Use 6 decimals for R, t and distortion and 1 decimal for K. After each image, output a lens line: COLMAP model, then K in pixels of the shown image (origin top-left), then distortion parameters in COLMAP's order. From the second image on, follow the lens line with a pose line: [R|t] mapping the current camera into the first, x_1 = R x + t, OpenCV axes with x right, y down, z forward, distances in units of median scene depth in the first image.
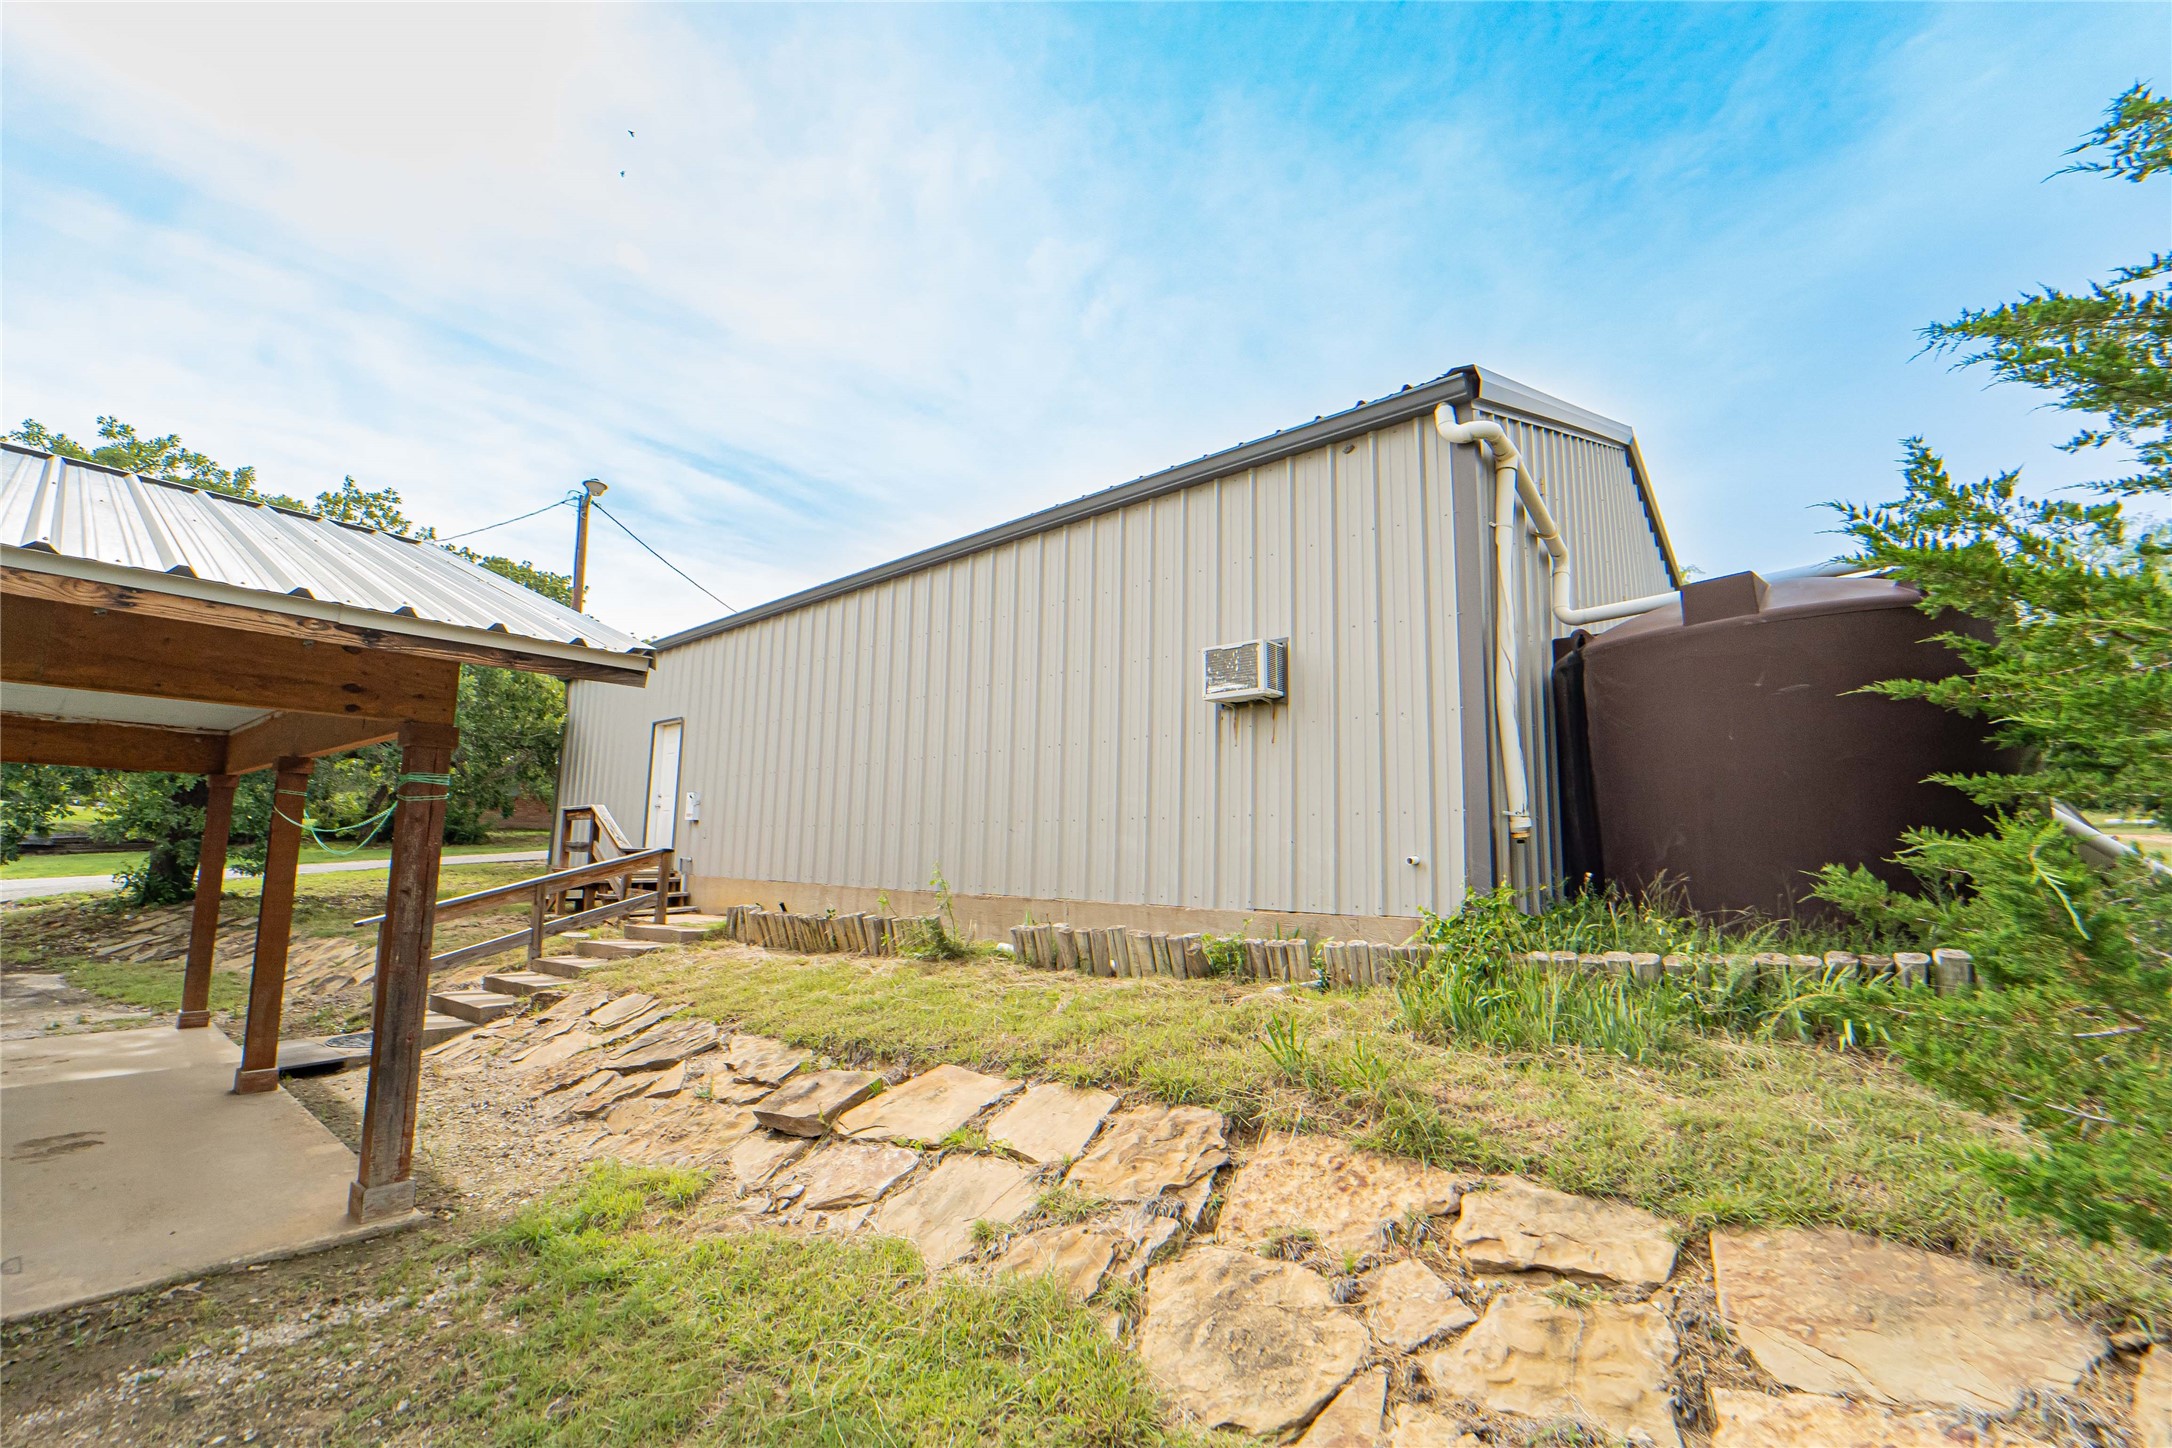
lens RADIAL K [[886.5, 0, 1098.9], [0, 886.5, 744.8], [0, 0, 1]] dist [-0.017149, -0.000175]
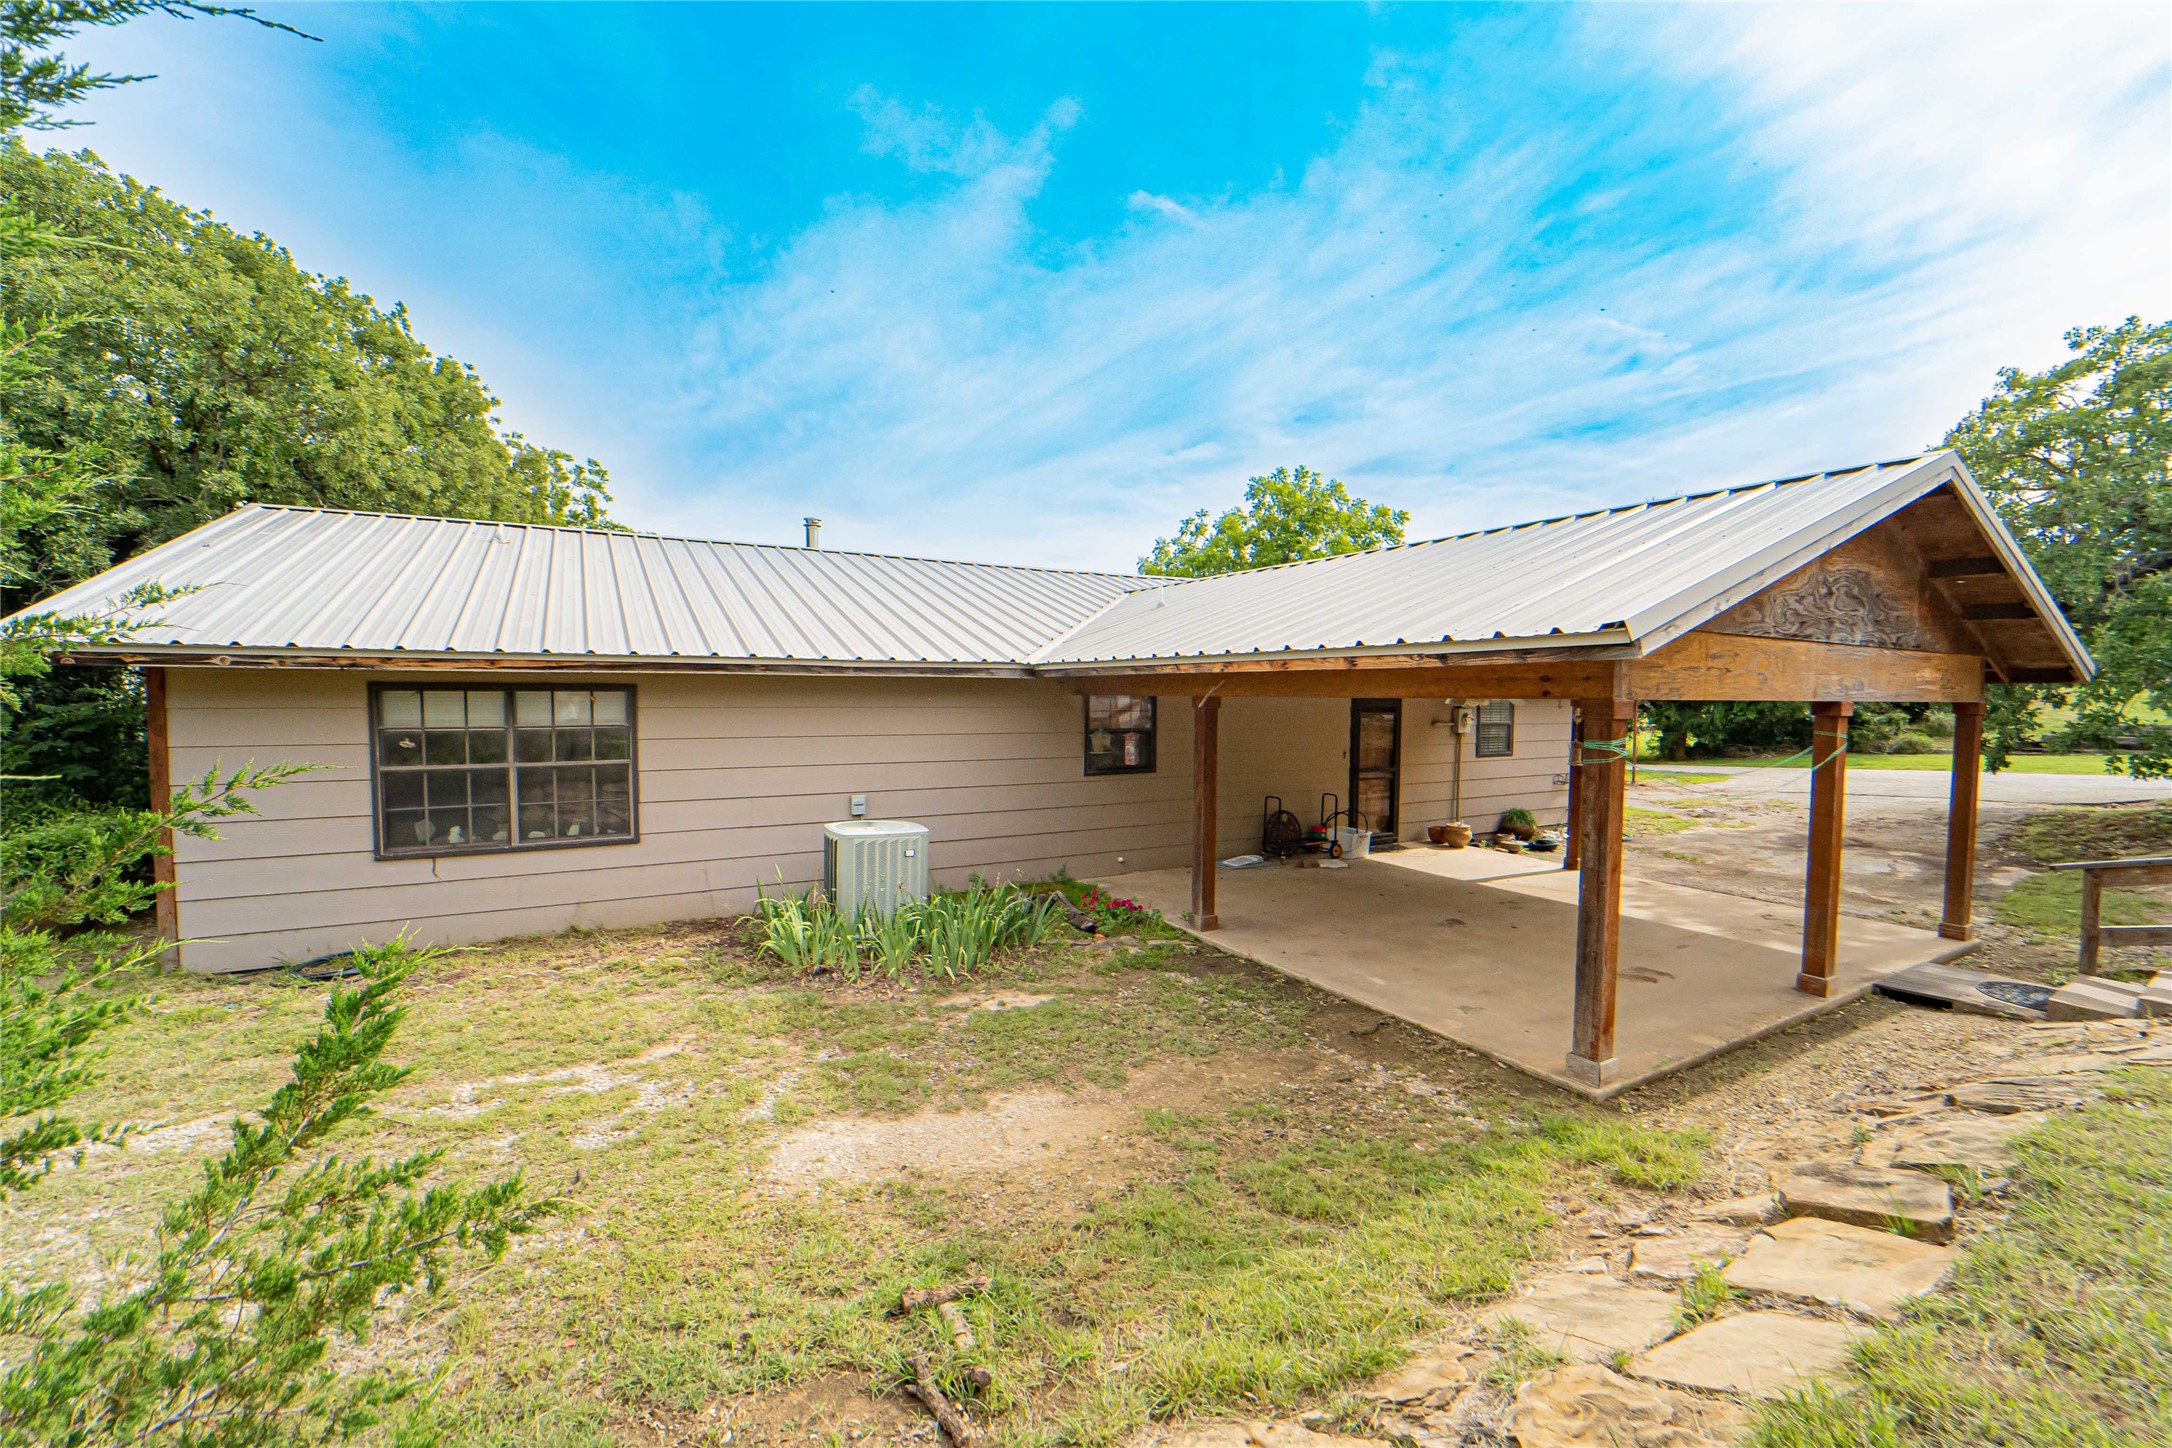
lens RADIAL K [[886.5, 0, 1095.4], [0, 886.5, 736.7], [0, 0, 1]] dist [-0.017149, -0.000175]
pose [[-0.364900, 0.025322, -0.930702, 0.466806], [0.099164, 0.995001, -0.011808, -0.020453], [0.925751, -0.096601, -0.365587, 0.603570]]
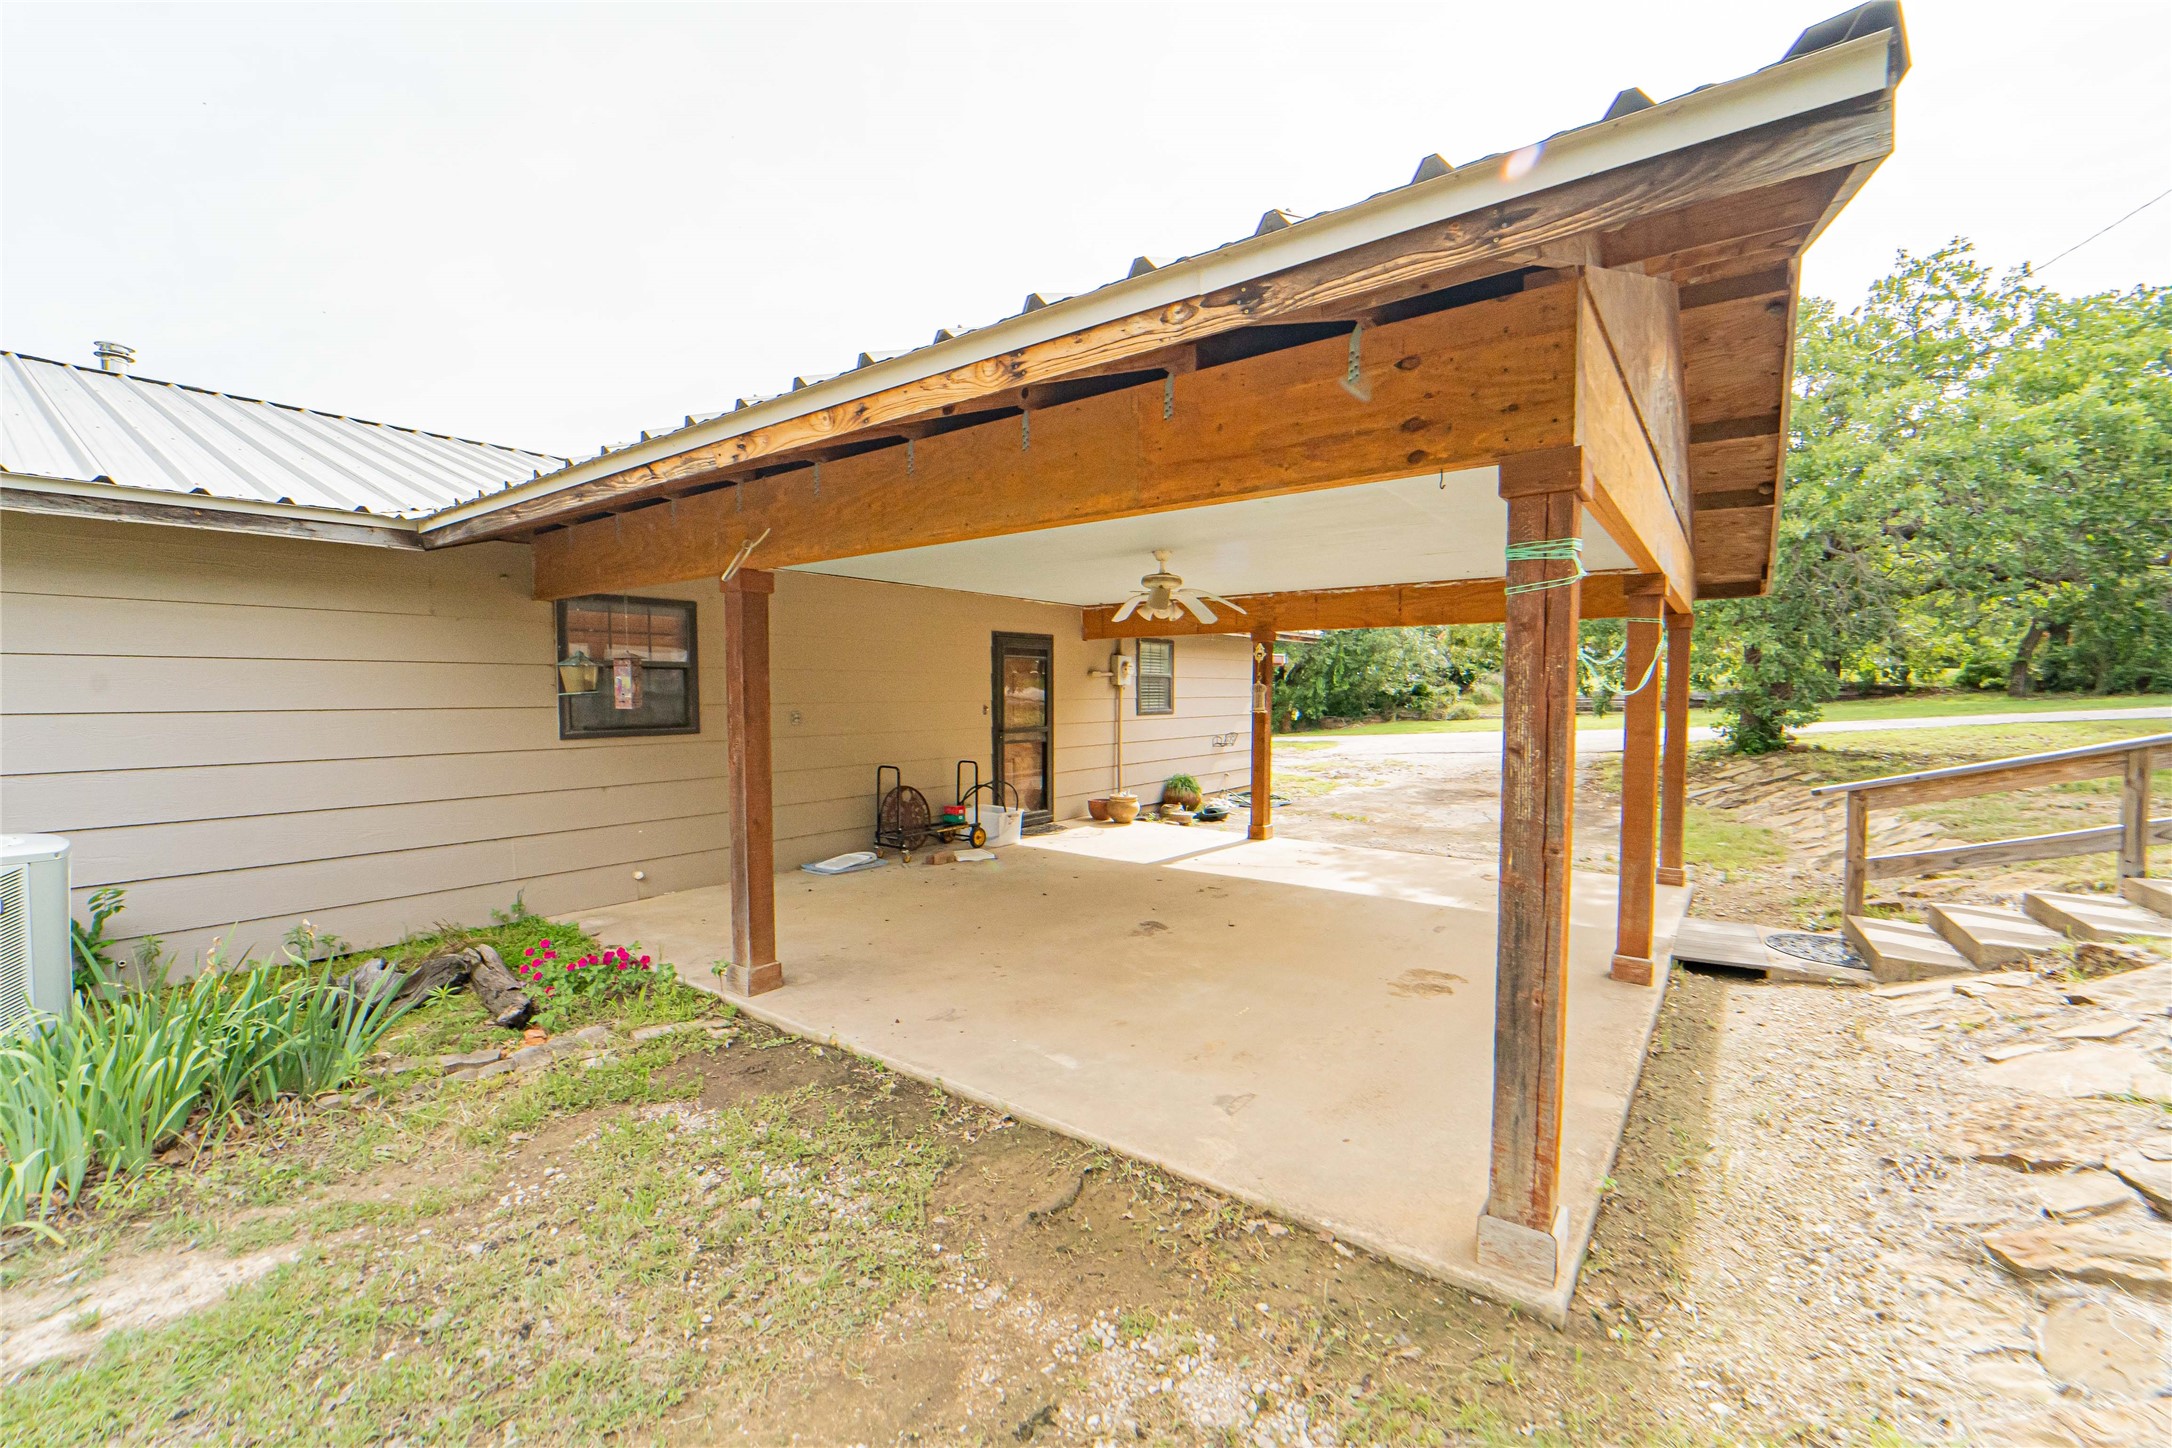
lens RADIAL K [[886.5, 0, 1092.9], [0, 886.5, 738.6], [0, 0, 1]] dist [-0.017149, -0.000175]
pose [[0.029433, 0.035969, -0.998919, -0.155830], [0.122409, 0.991701, 0.039316, 0.074912], [0.992043, -0.123434, 0.024786, 0.518426]]
